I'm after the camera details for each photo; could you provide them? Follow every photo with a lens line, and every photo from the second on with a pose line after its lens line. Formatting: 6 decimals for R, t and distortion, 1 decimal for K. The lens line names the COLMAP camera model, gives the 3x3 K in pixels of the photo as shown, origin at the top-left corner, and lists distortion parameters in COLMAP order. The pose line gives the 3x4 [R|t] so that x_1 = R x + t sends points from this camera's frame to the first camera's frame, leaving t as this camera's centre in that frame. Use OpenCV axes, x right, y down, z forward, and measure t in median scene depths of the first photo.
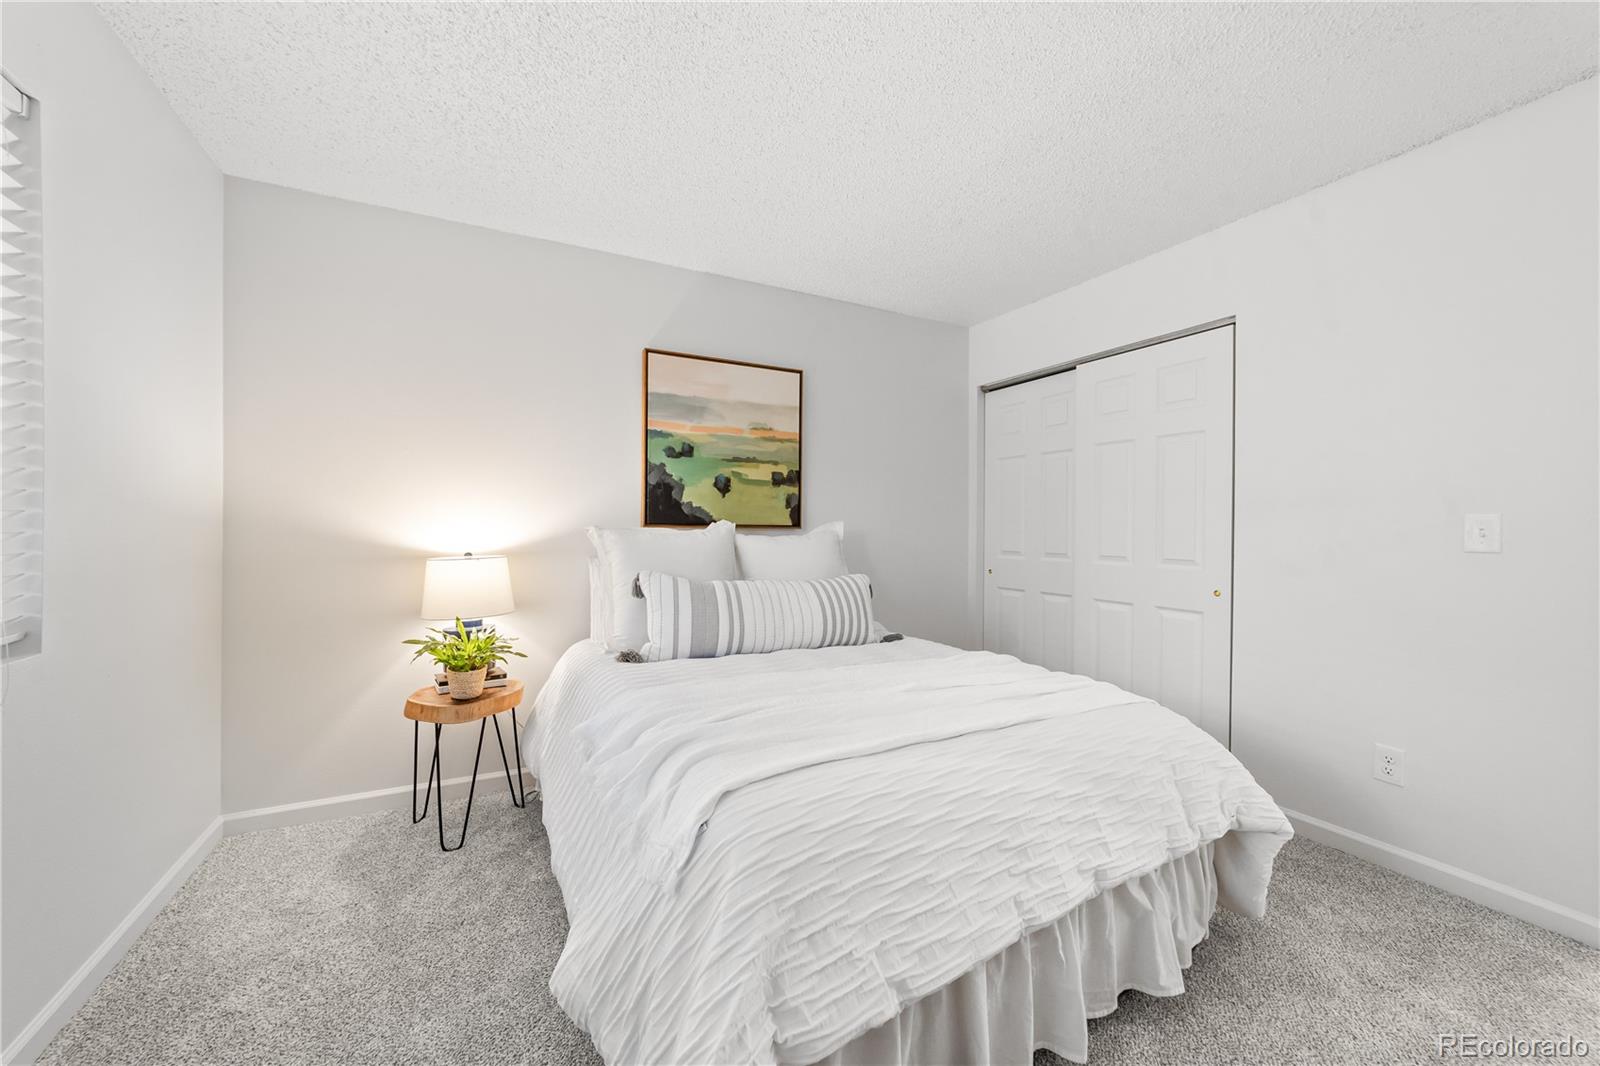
lens RADIAL K [[611.7, 0, 802.0], [0, 611.7, 528.7], [0, 0, 1]] dist [-0.020357, 0.008719]
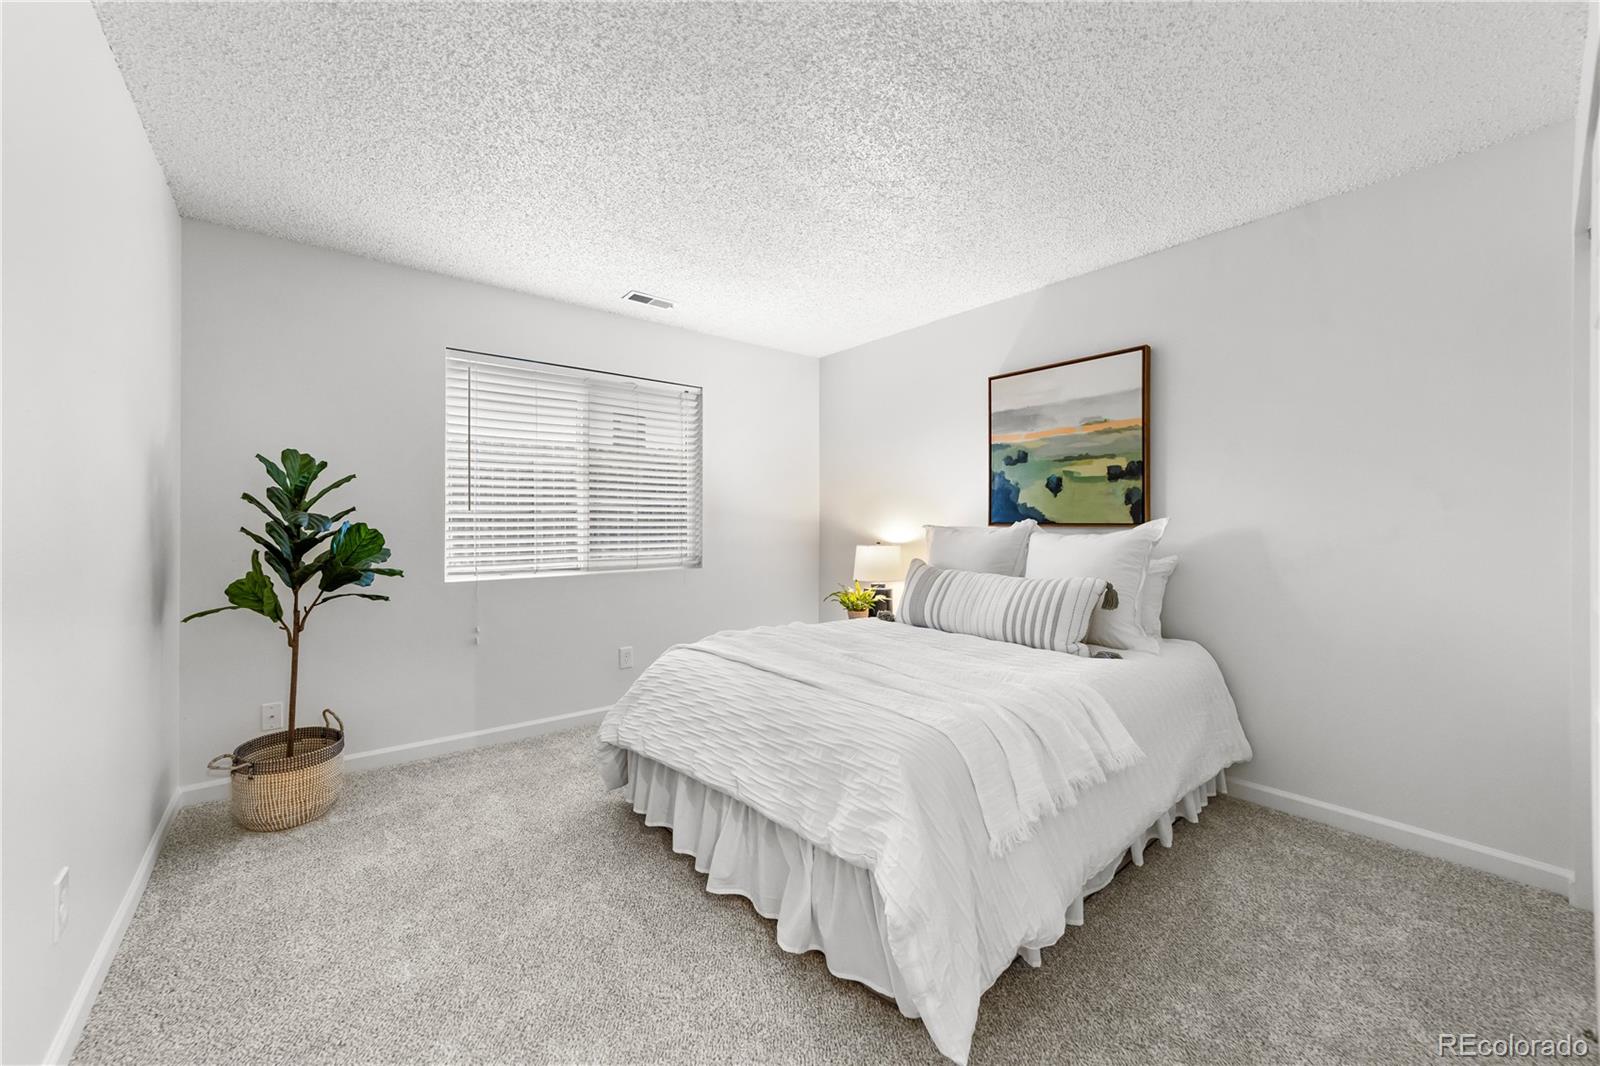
lens RADIAL K [[611.7, 0, 802.0], [0, 611.7, 528.7], [0, 0, 1]] dist [-0.020357, 0.008719]
pose [[0.206687, 0.000216, -0.978407, 0.794134], [-0.002197, 0.999998, -0.000243, 0.003695], [0.978405, 0.002200, 0.206687, 0.366629]]
